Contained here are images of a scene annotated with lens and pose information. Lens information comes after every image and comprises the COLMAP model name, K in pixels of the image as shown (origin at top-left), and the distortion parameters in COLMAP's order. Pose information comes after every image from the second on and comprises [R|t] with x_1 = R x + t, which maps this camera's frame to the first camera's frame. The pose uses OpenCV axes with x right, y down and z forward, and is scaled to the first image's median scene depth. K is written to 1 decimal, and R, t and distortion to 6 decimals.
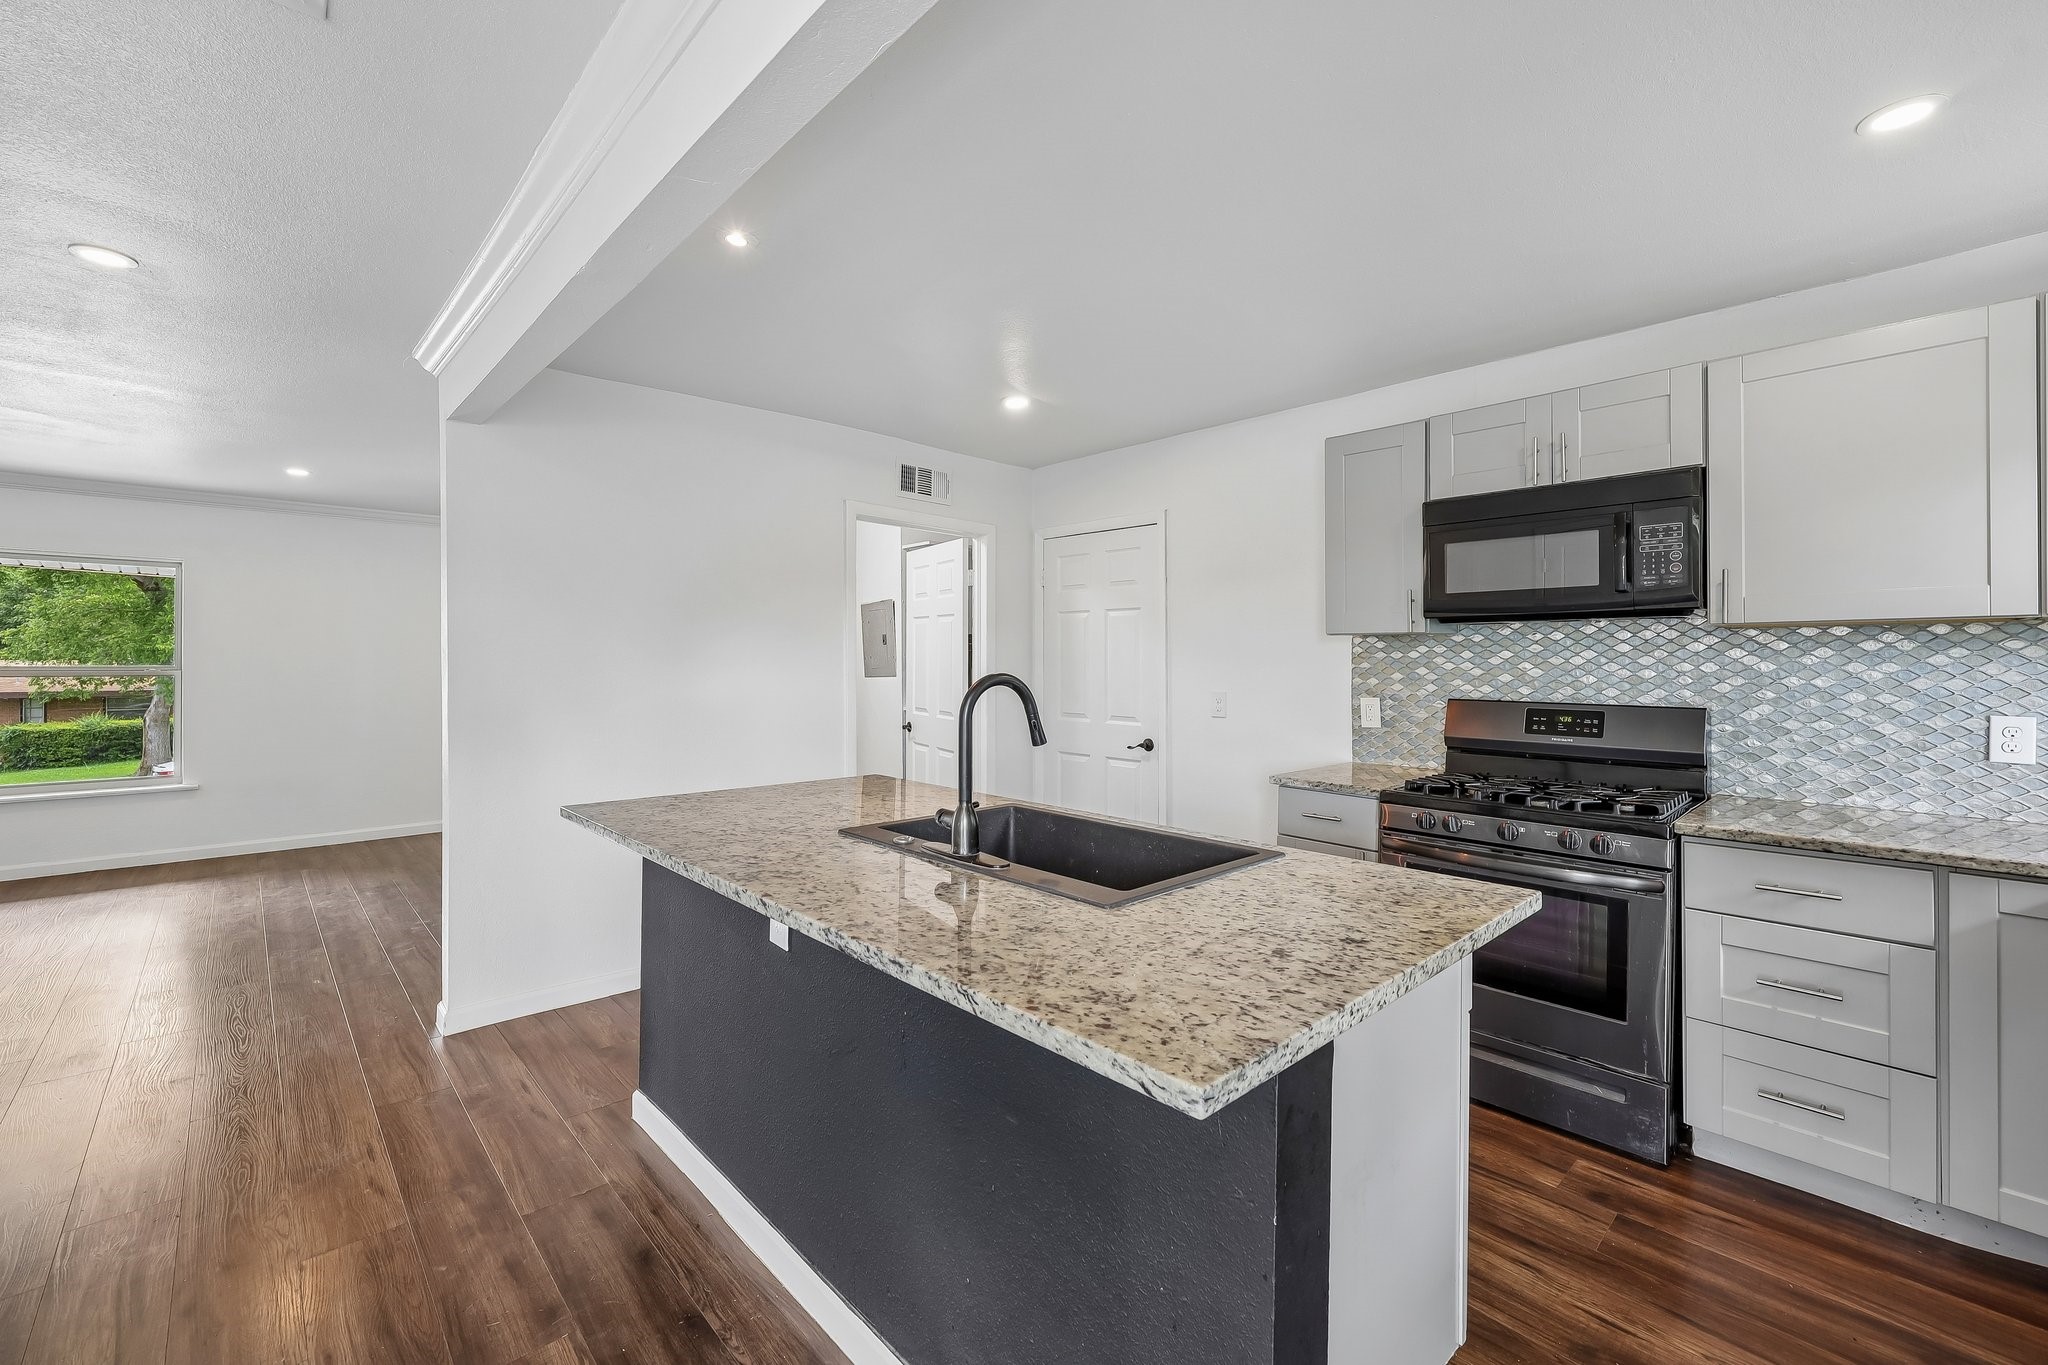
lens RADIAL K [[832.6, 0, 1016.8], [0, 832.6, 669.4], [0, 0, 1]] dist [0.001167, -0.000251]
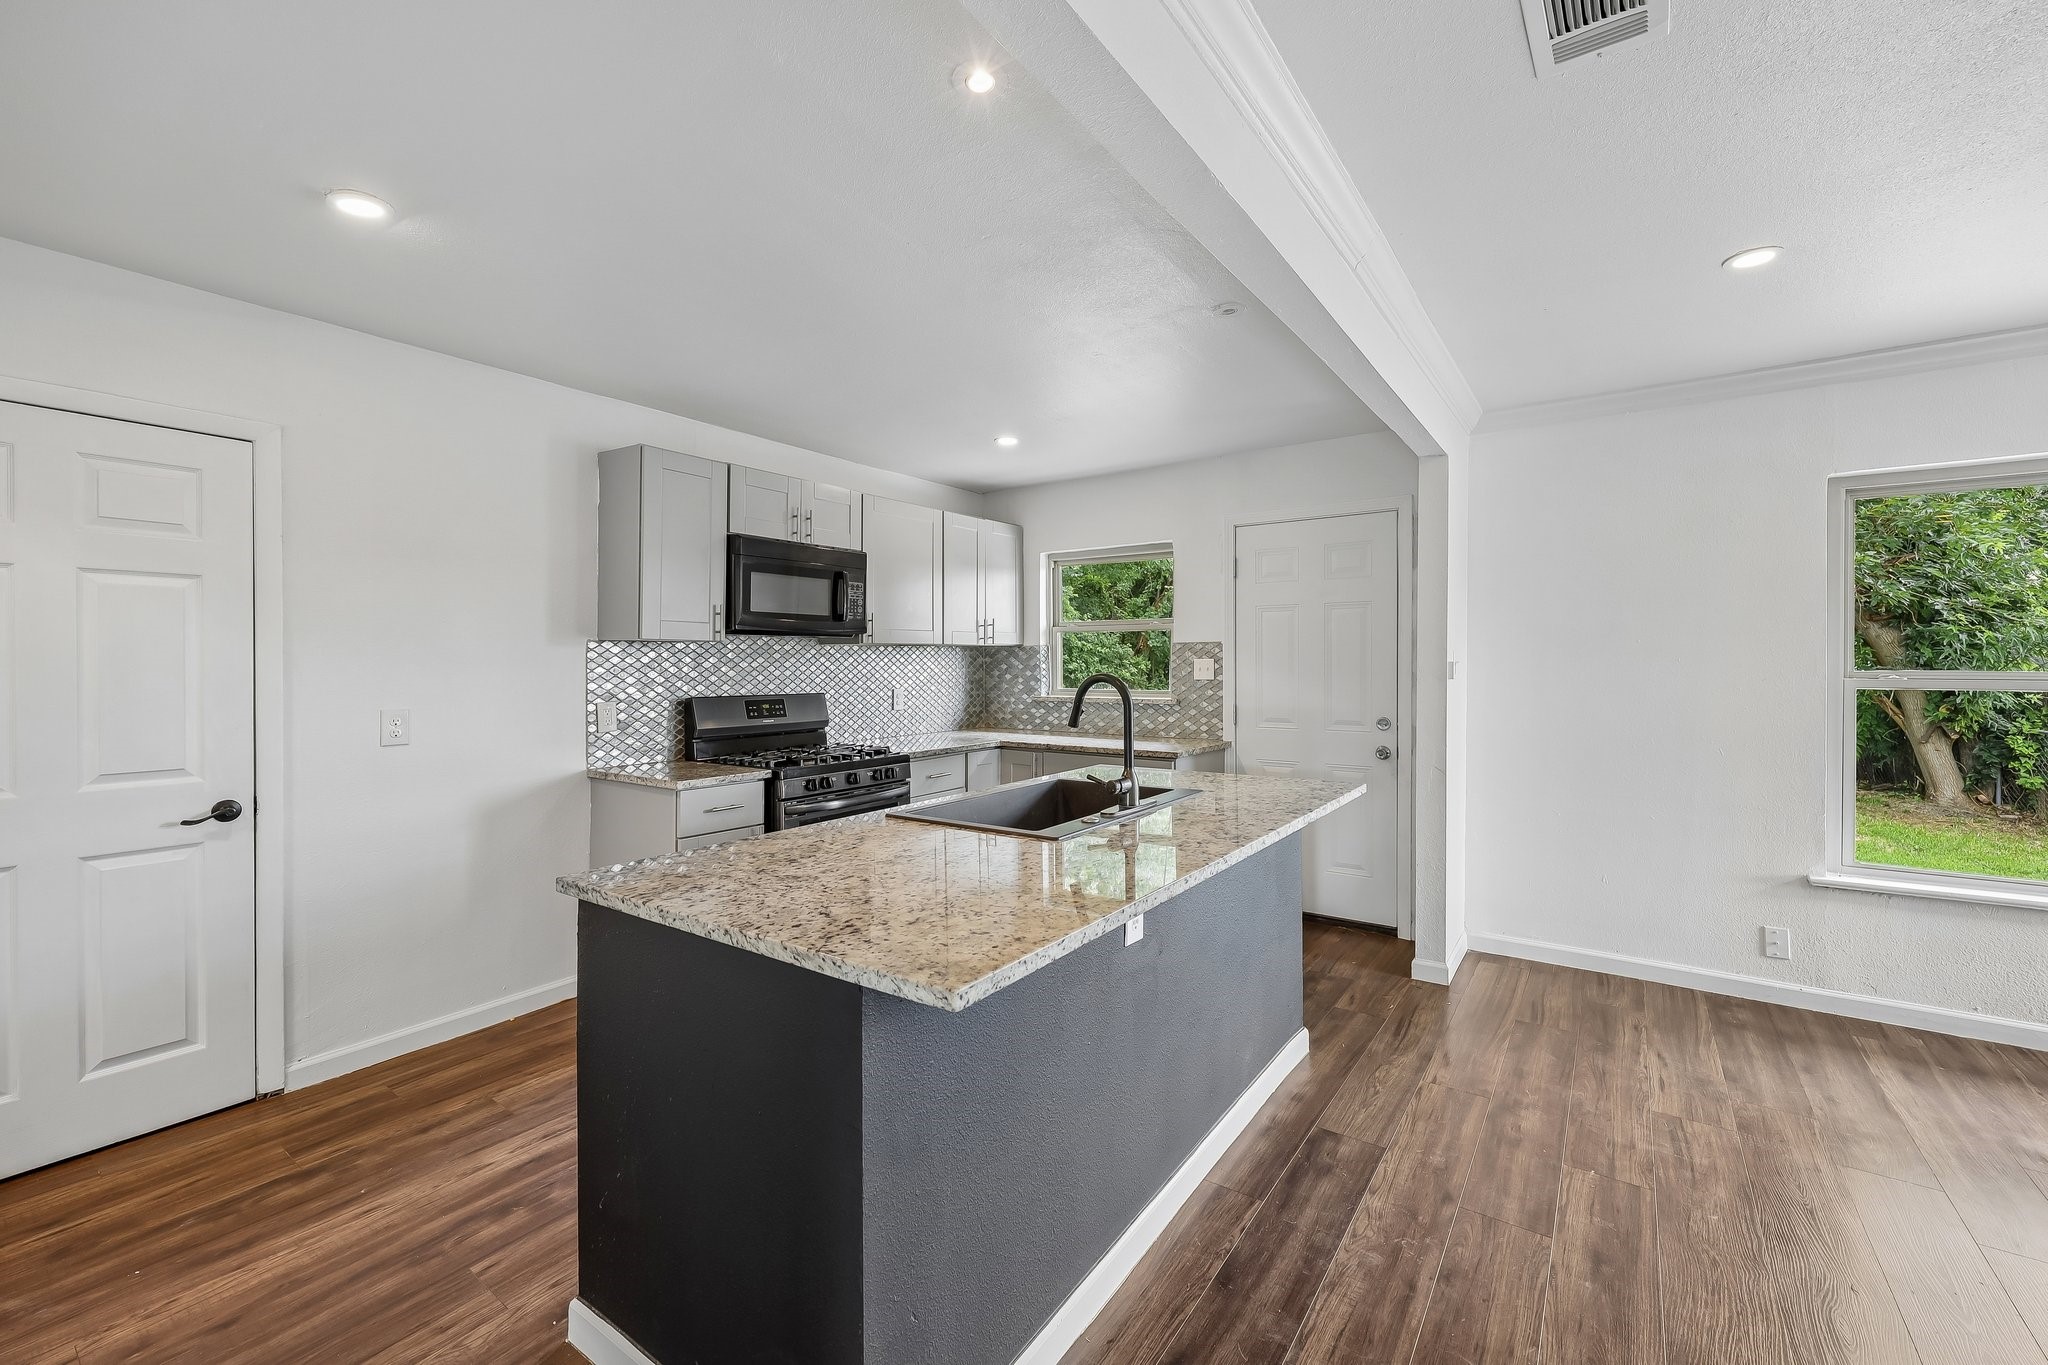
lens RADIAL K [[832.6, 0, 1044.7], [0, 832.6, 659.1], [0, 0, 1]] dist [0.001167, -0.000251]
pose [[-0.219013, 0.005004, 0.975709, -0.960464], [0.015255, 0.999882, -0.001704, -0.011849], [-0.975603, 0.014511, -0.219064, 1.003277]]
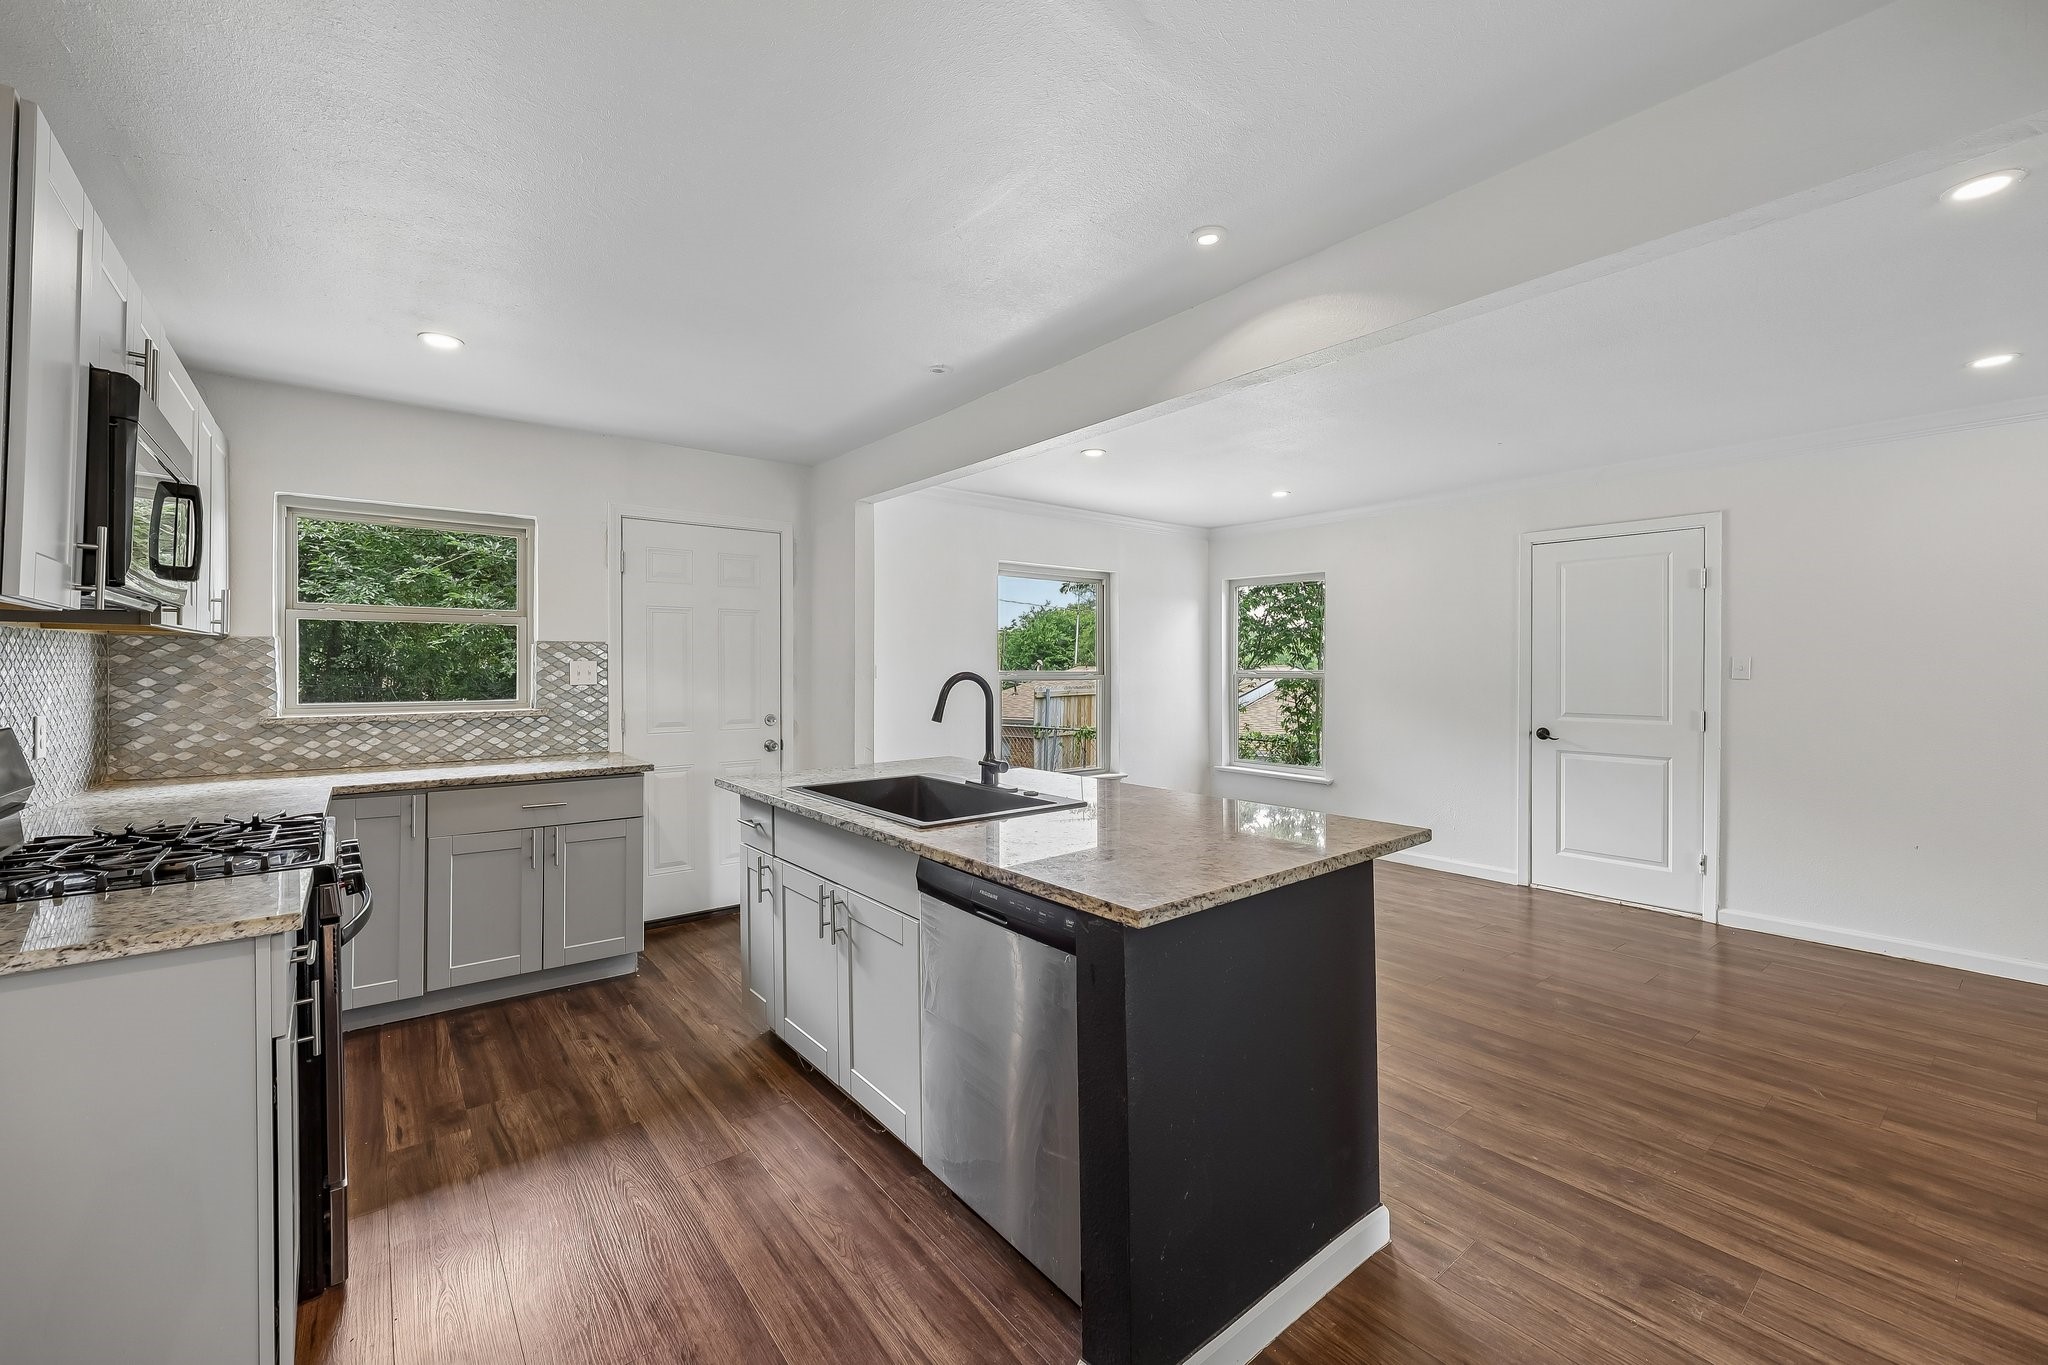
lens RADIAL K [[832.6, 0, 1025.5], [0, 832.6, 671.9], [0, 0, 1]] dist [0.001167, -0.000251]
pose [[-0.997545, -0.000267, 0.070033, -0.168459], [0.001013, 0.999833, 0.018240, -0.018093], [-0.070027, 0.018266, -0.997378, 1.829792]]
